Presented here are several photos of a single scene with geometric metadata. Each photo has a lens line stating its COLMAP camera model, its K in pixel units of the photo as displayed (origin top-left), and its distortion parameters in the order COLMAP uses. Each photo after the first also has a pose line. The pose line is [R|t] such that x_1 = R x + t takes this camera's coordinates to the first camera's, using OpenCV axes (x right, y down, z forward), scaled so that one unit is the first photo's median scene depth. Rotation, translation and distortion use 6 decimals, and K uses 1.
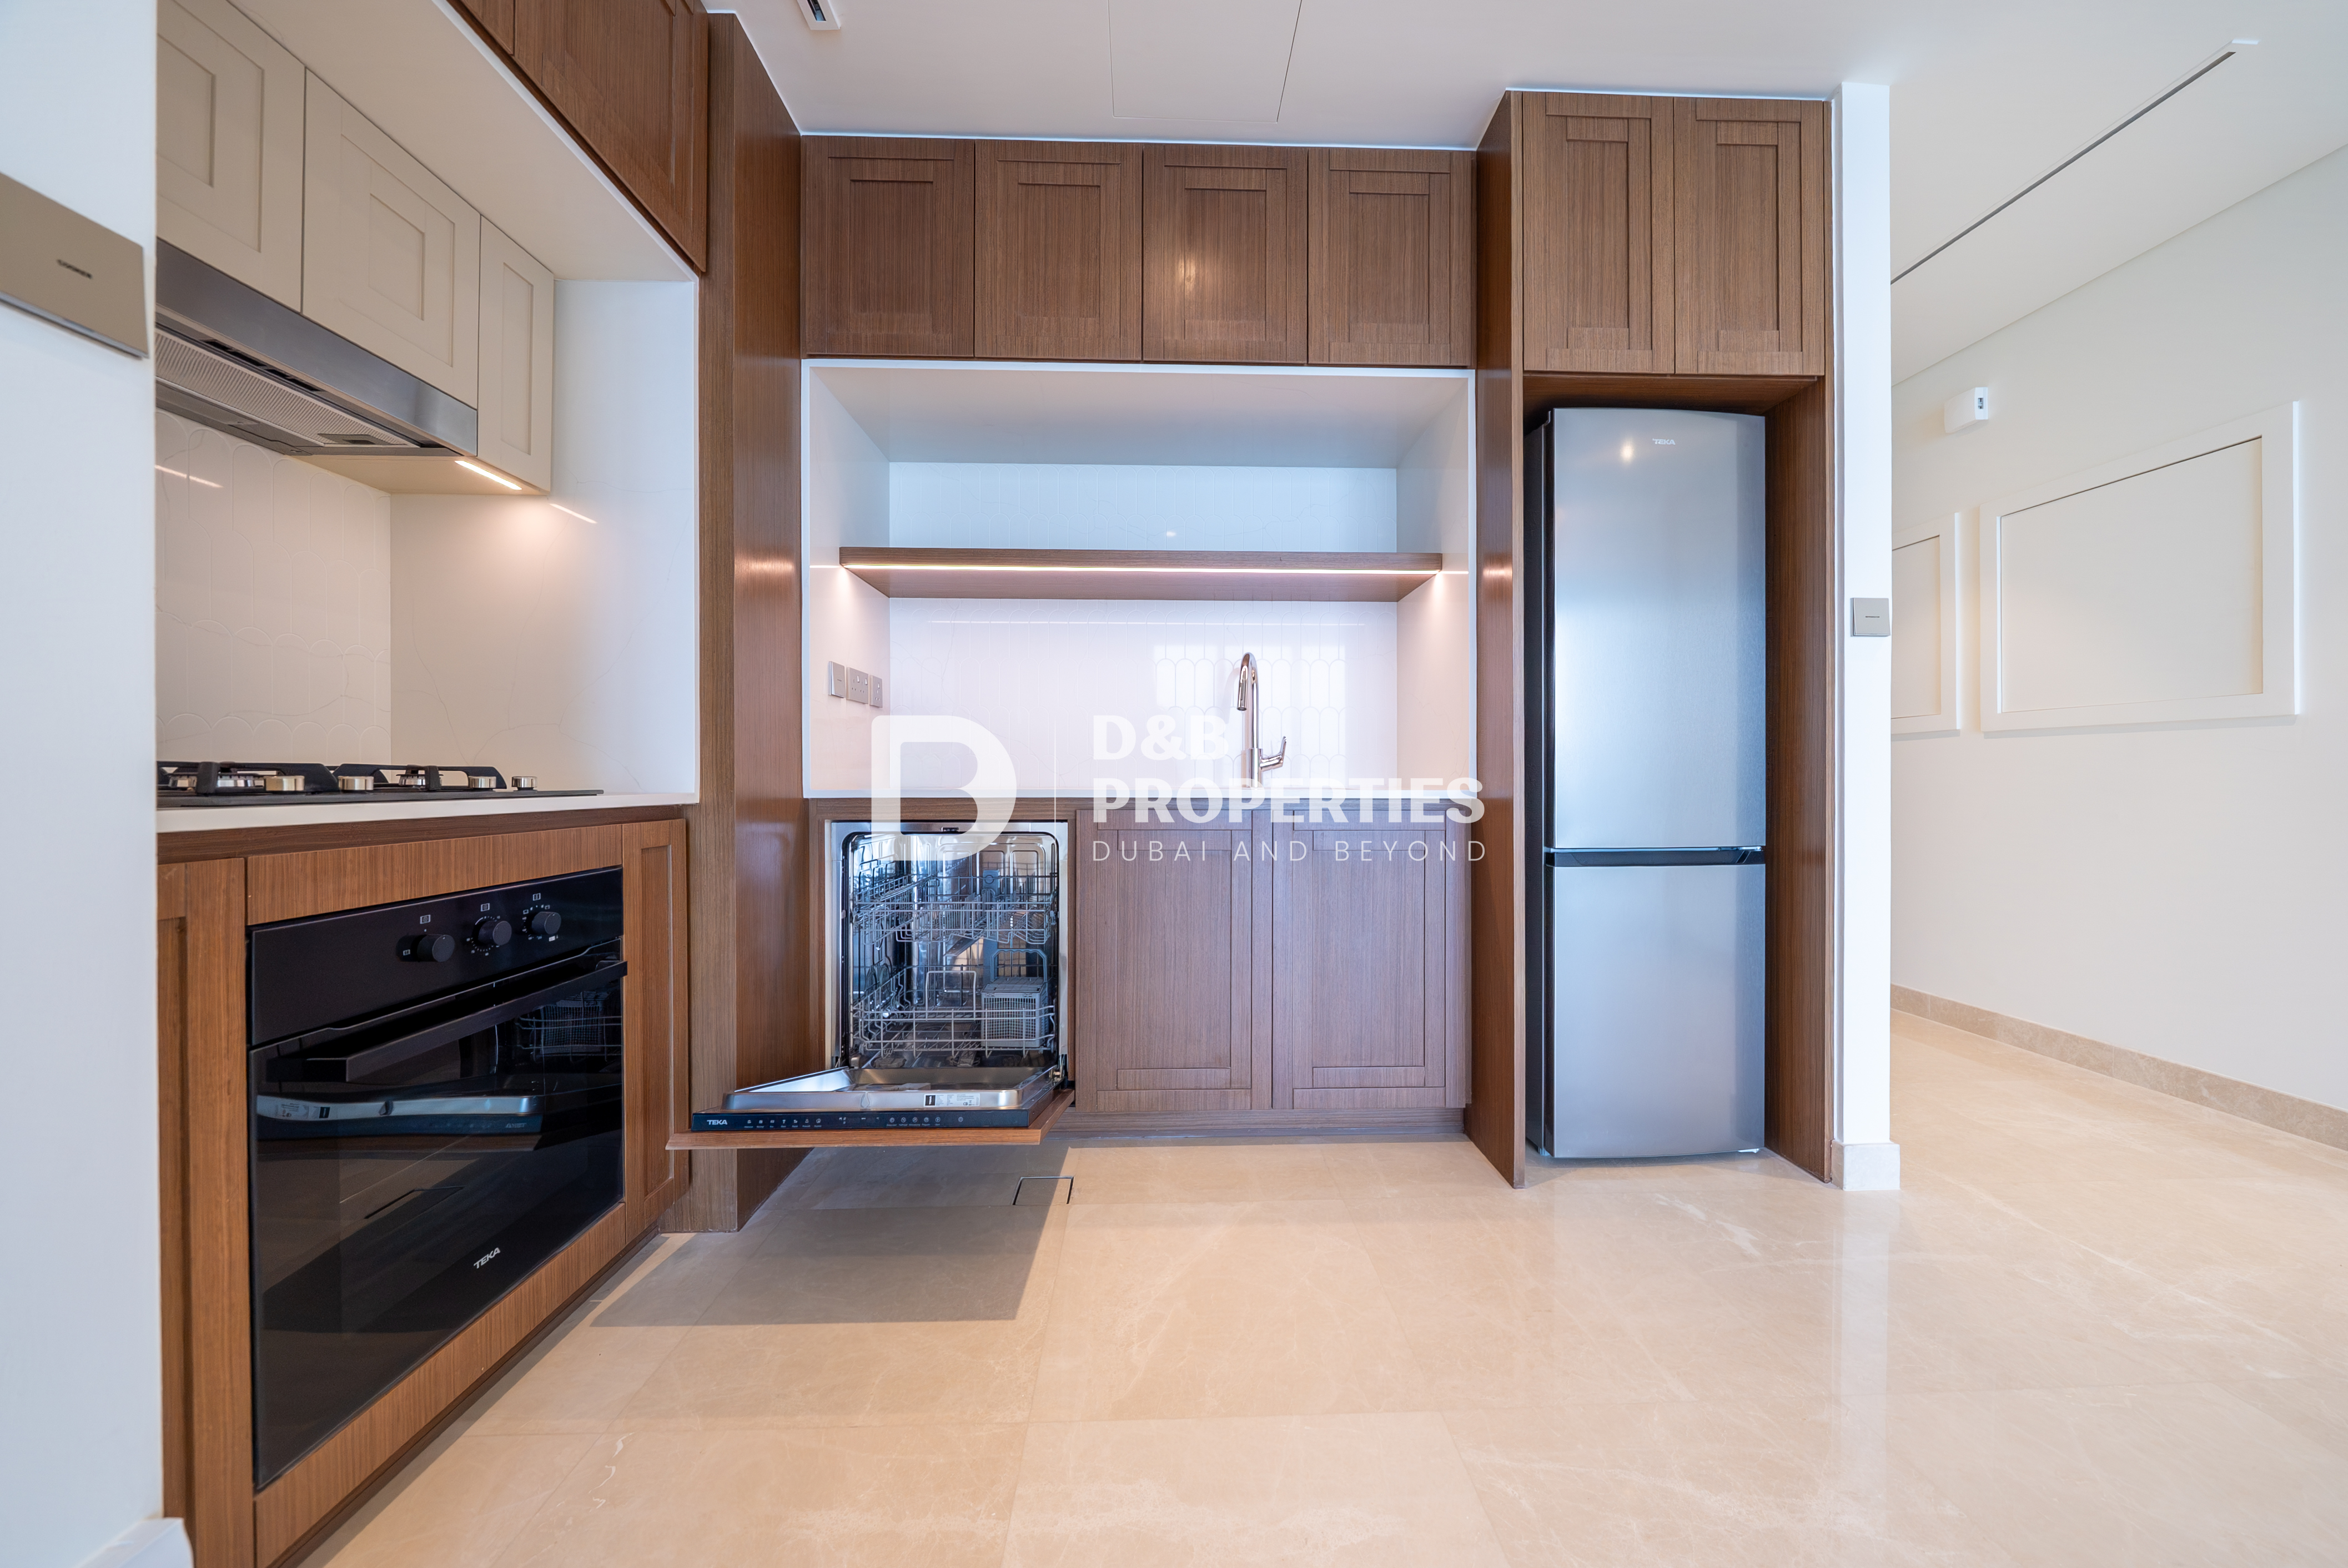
lens RADIAL K [[819.8, 0, 1180.5], [0, 819.8, 775.3], [0, 0, 1]] dist [-0.002556, -0.000158]
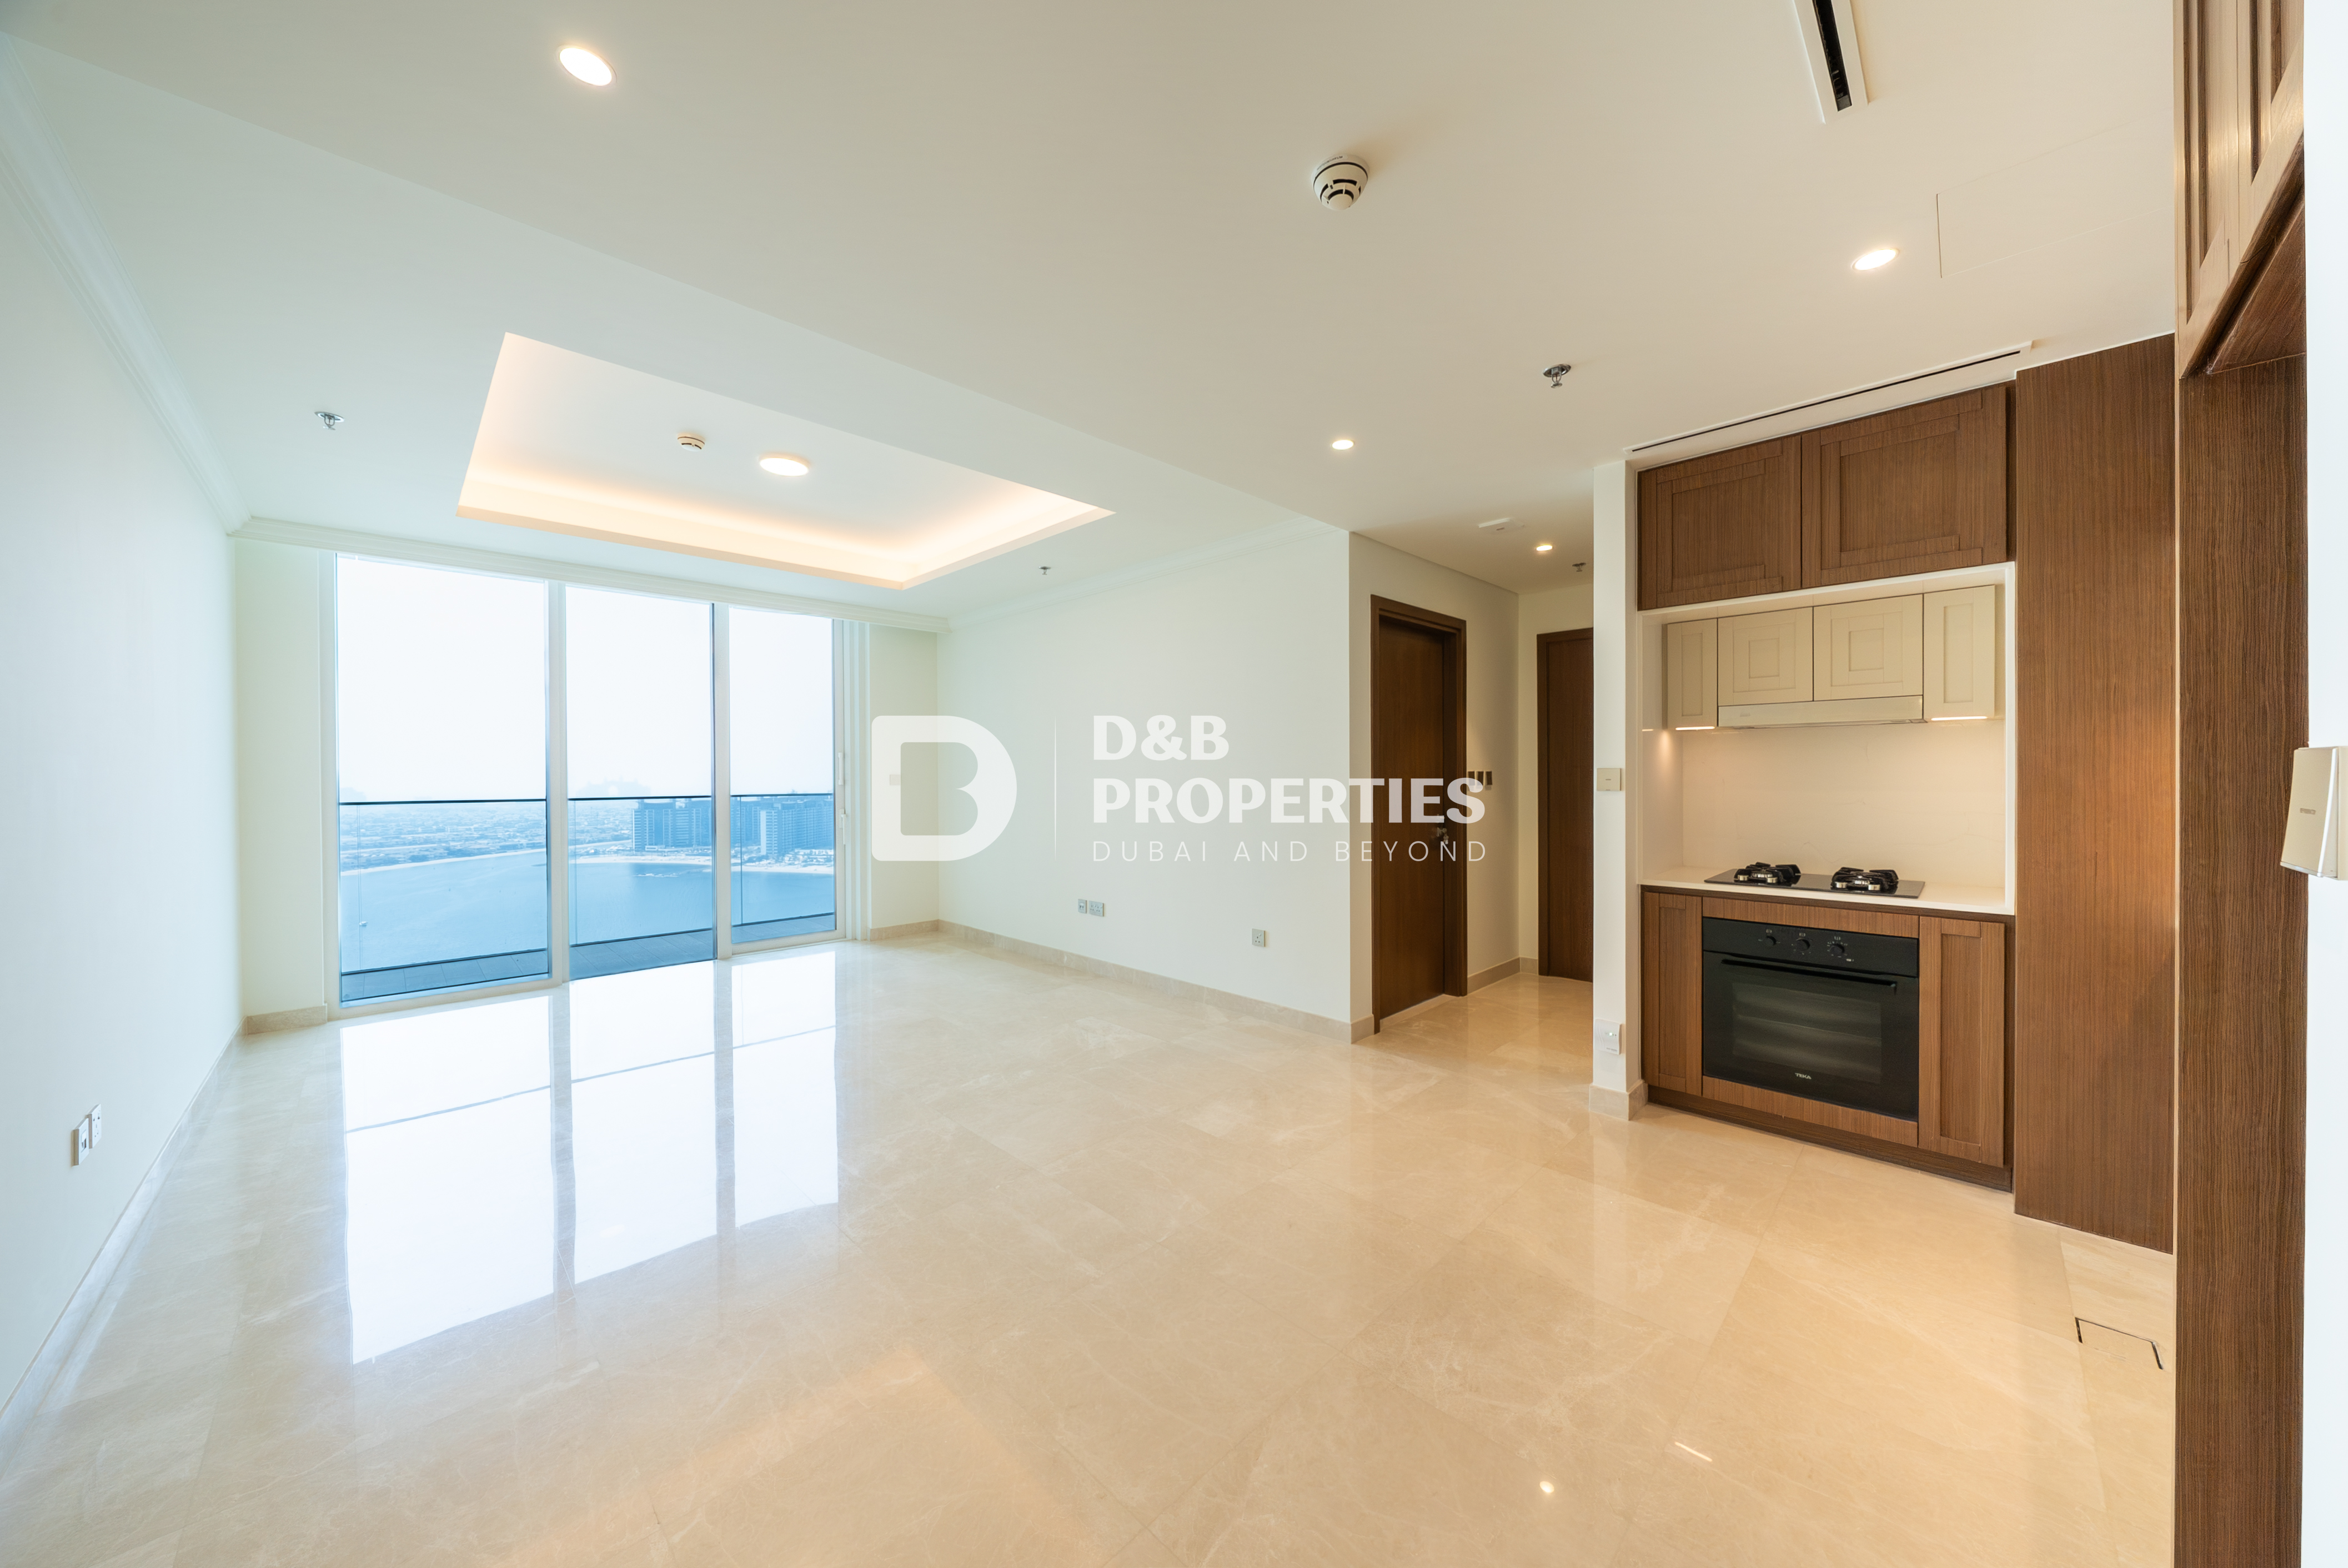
lens RADIAL K [[799.5, 0, 1179.9], [0, 799.5, 780.6], [0, 0, 1]] dist [-0.005163, -0.000339]
pose [[-0.734360, 0.012403, -0.678647, 1.588326], [0.009506, 0.999923, 0.007988, -0.251114], [0.678694, -0.000585, -0.734421, 1.092608]]
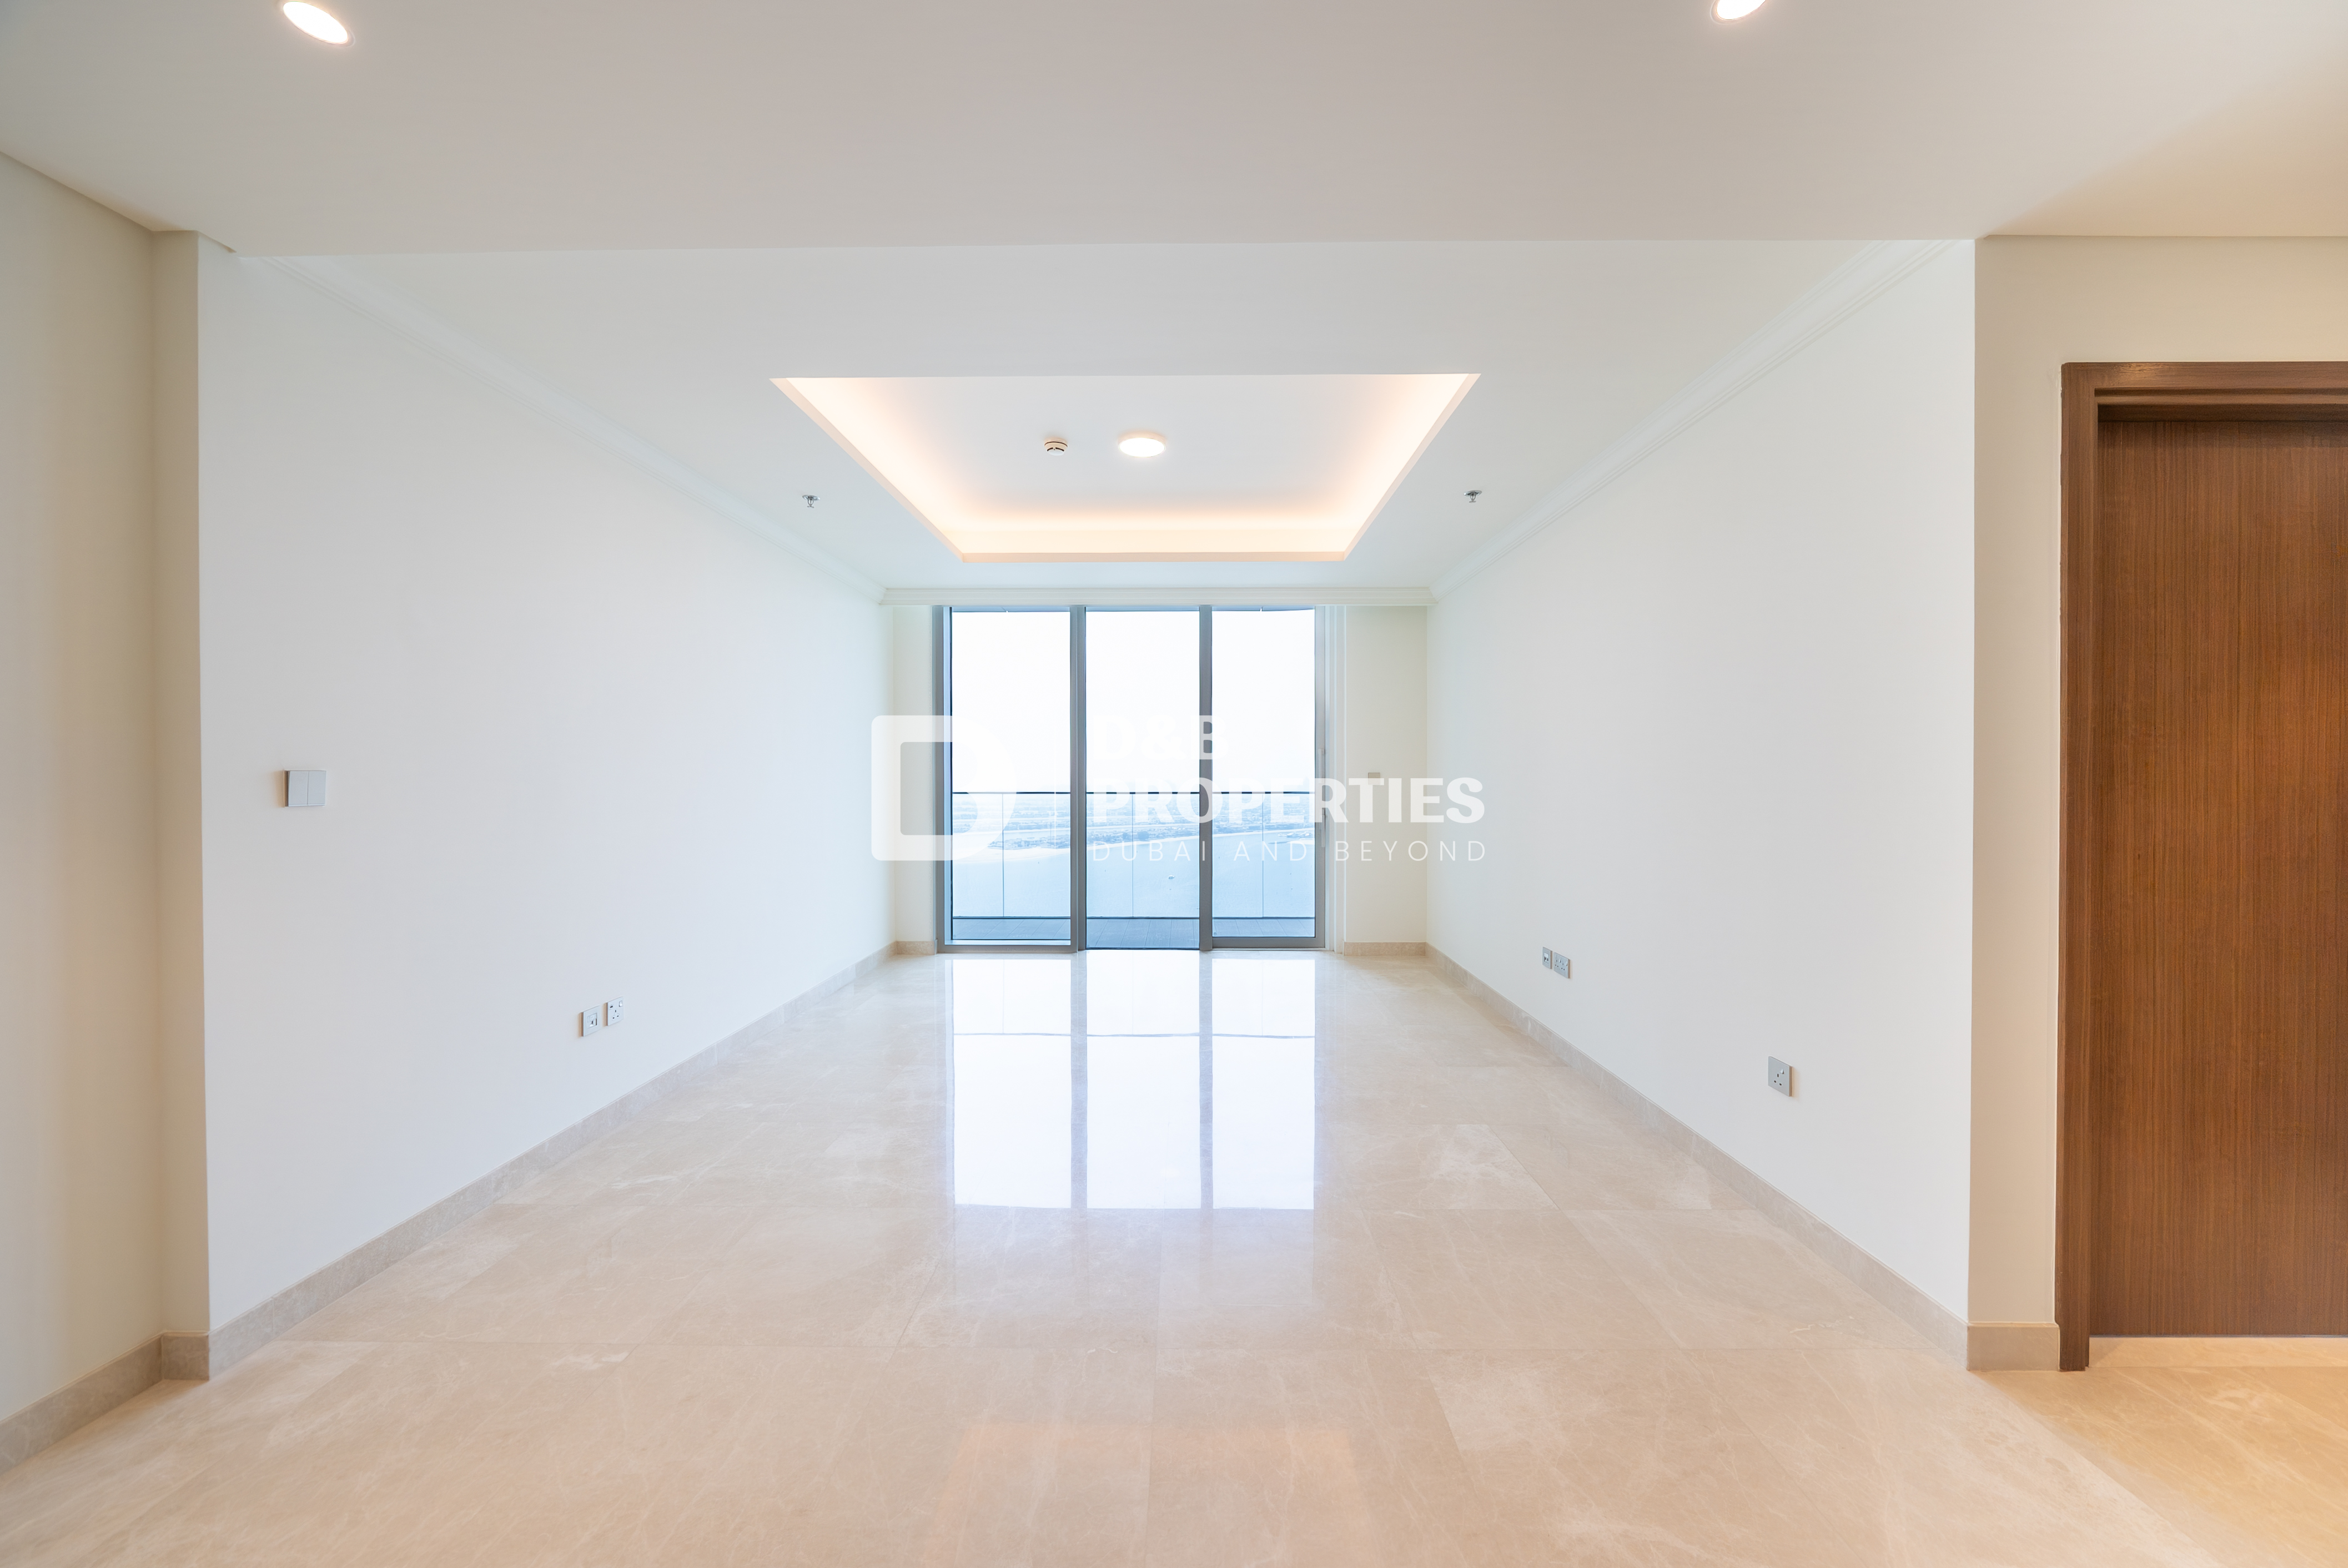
lens RADIAL K [[803.4, 0, 1179.3], [0, 803.4, 782.8], [0, 0, 1]] dist [-0.016936, 0.002649]
pose [[-0.998835, 0.003537, 0.048129, 0.582998], [0.003932, 0.999959, 0.008133, -0.251536], [-0.048098, 0.008313, -0.998808, 0.789714]]
